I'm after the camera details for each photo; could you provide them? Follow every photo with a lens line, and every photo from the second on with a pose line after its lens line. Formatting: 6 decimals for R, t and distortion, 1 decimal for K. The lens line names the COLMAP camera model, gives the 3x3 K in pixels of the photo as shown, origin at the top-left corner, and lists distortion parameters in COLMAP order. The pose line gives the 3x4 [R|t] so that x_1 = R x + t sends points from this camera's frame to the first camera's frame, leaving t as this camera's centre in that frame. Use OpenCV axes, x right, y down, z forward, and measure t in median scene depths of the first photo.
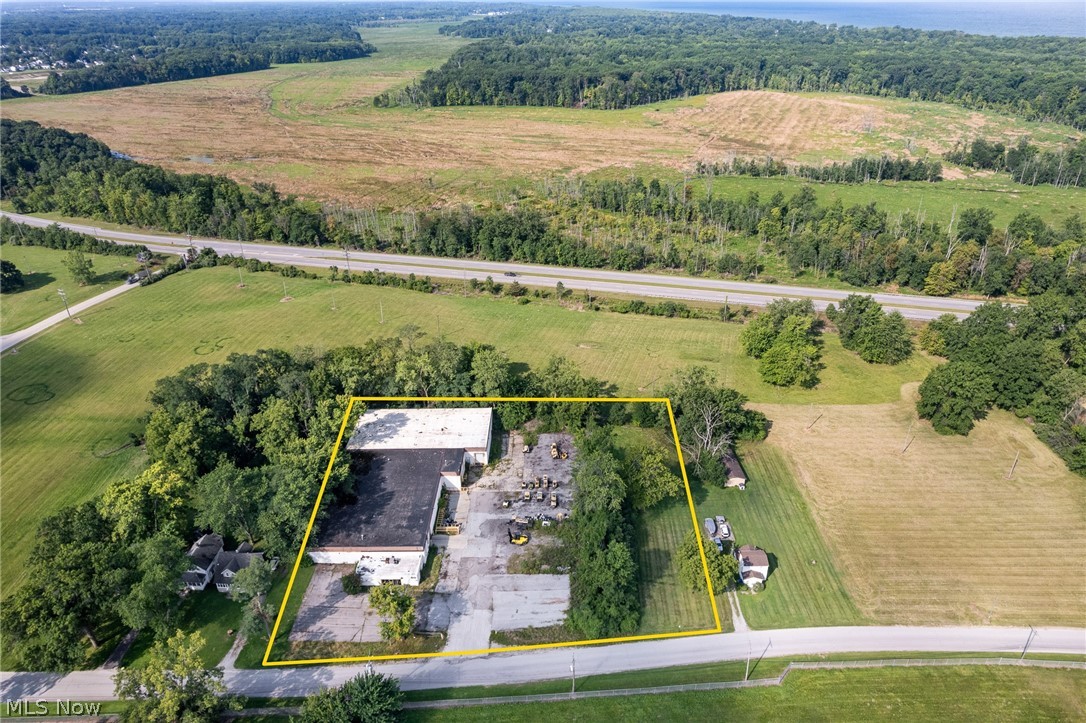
lens RADIAL K [[699.6, 0, 560.6], [0, 699.6, 375.7], [0, 0, 1]] dist [-0.065183, 0.056234]
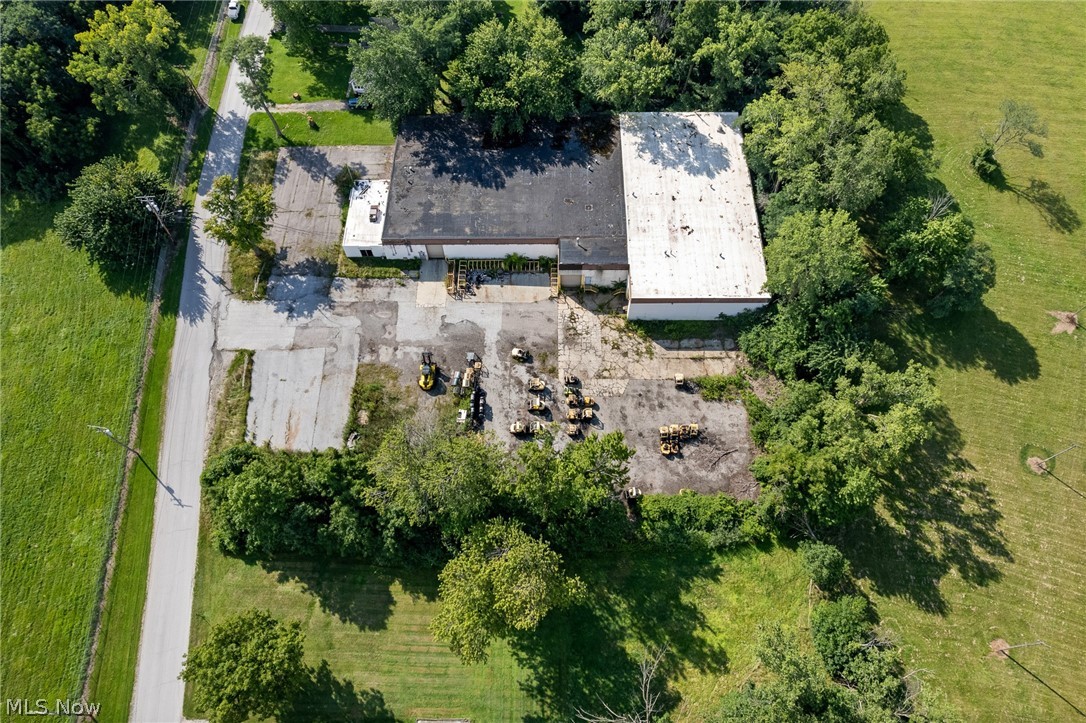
lens RADIAL K [[699.6, 0, 548.4], [0, 699.6, 369.8], [0, 0, 1]] dist [-0.065183, 0.056234]
pose [[-0.010088, 0.891458, -0.452992, 0.123395], [-0.483939, 0.392075, 0.782355, -0.174901], [0.875043, 0.227112, 0.427456, 0.473728]]
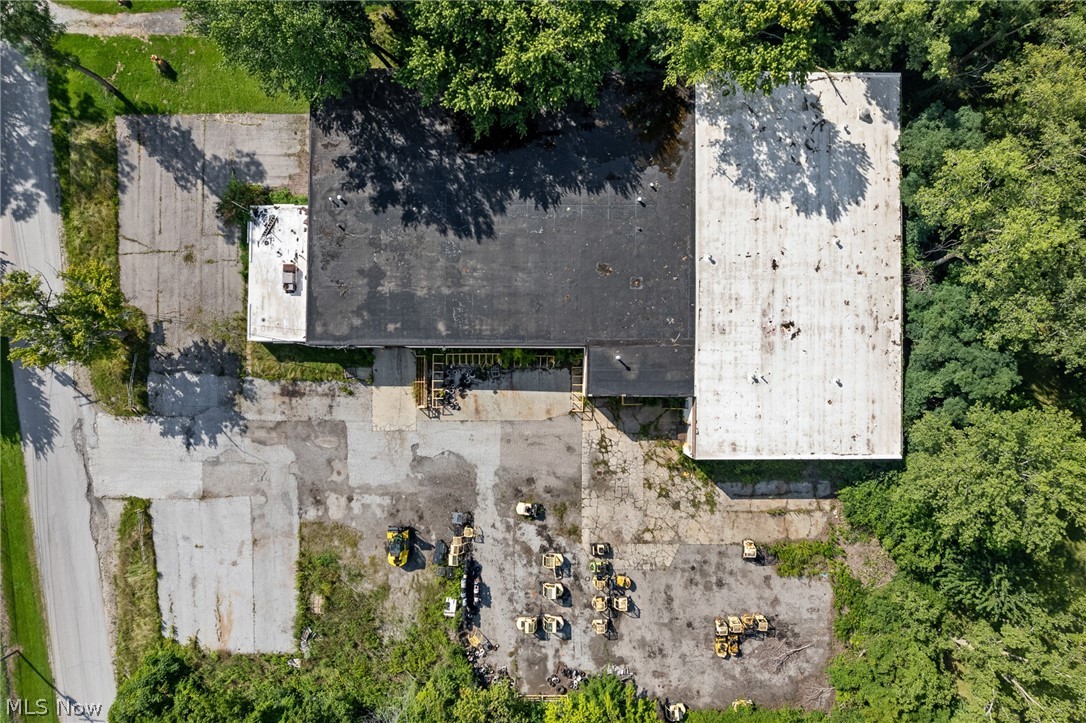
lens RADIAL K [[699.6, 0, 549.6], [0, 699.6, 369.9], [0, 0, 1]] dist [-0.065183, 0.056234]
pose [[-0.012459, 0.999922, 0.000941, -0.099123], [-0.493413, -0.006966, 0.869767, -0.112673], [0.869706, 0.010373, 0.493461, 0.494609]]
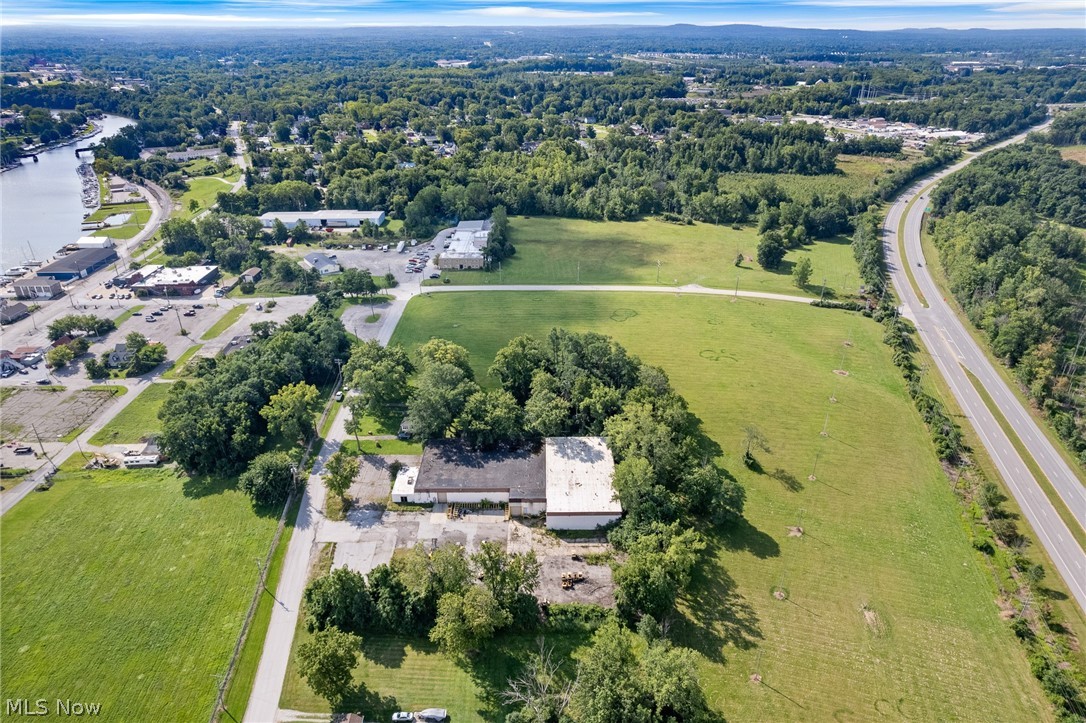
lens RADIAL K [[699.6, 0, 548.1], [0, 699.6, 363.9], [0, 0, 1]] dist [-0.065183, 0.056234]
pose [[0.002555, 0.449680, -0.893186, 0.456424], [-0.491013, 0.778667, 0.390620, -0.300113], [0.871149, 0.437568, 0.222788, 0.446383]]
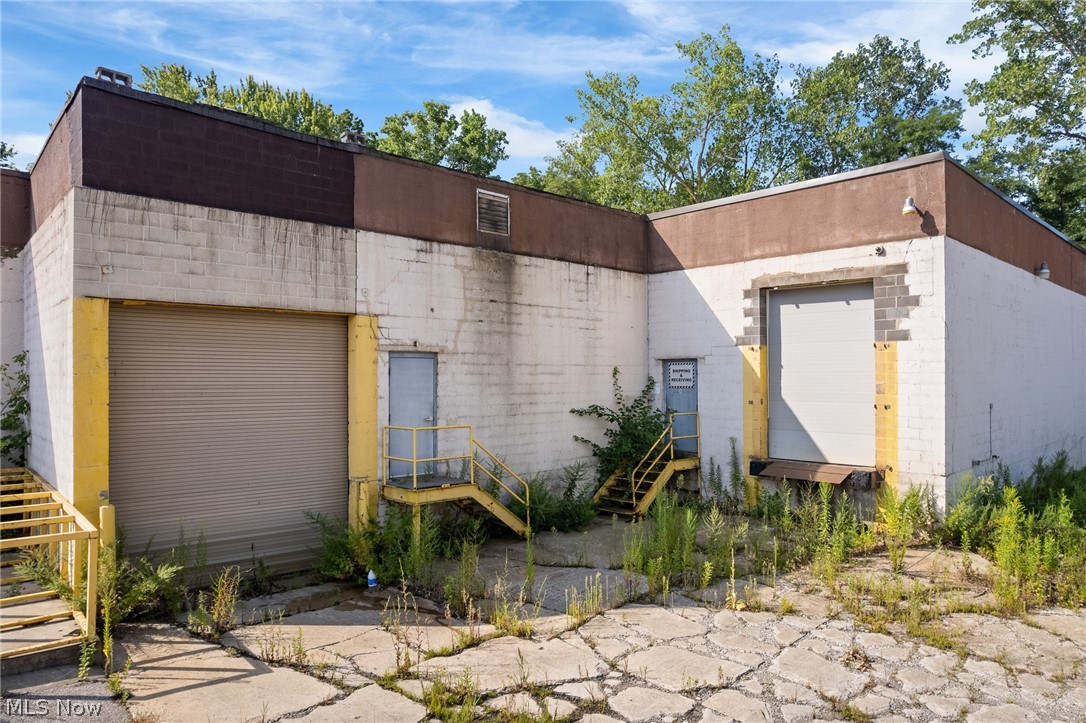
lens RADIAL K [[699.6, 0, 543.0], [0, 699.6, 366.7], [0, 0, 1]] dist [-0.065183, 0.056234]
pose [[0.677646, -0.004318, -0.735375, -0.056406], [-0.363982, 0.866935, -0.340500, 0.098559], [0.638993, 0.498402, 0.585904, 0.622704]]
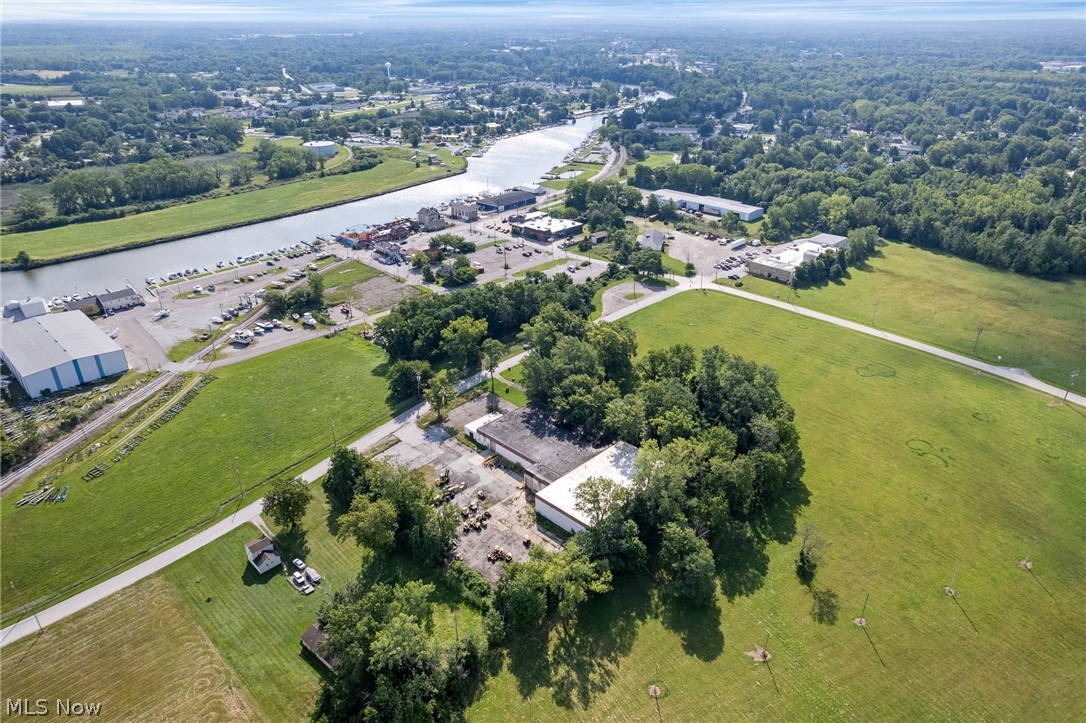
lens RADIAL K [[699.6, 0, 548.3], [0, 699.6, 368.7], [0, 0, 1]] dist [-0.065183, 0.056234]
pose [[-0.701527, 0.331943, -0.630613, 0.307987], [-0.346004, 0.614944, 0.708608, -0.490872], [0.623009, 0.715303, -0.316546, 0.788516]]
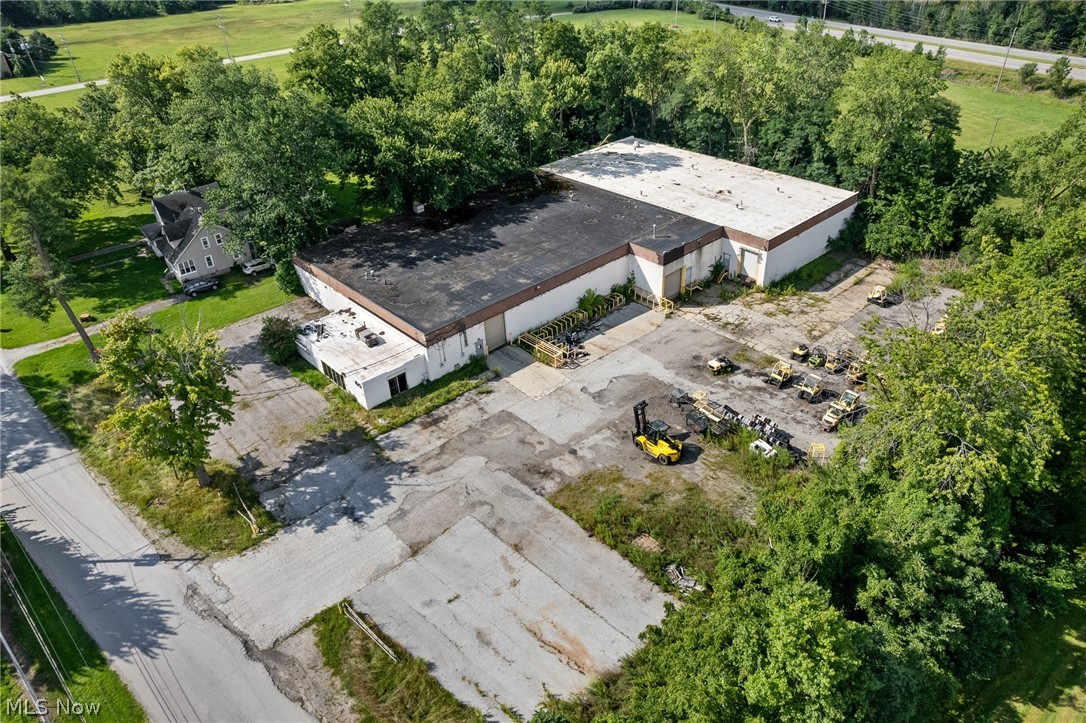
lens RADIAL K [[751.6, 0, 551.9], [0, 751.6, 353.2], [0, 0, 1]] dist [-0.041837, 0.007570]
pose [[0.676296, 0.377608, -0.632484, 0.071157], [-0.333070, 0.922588, 0.194667, 0.078627], [0.657030, 0.079009, 0.749713, 0.389039]]
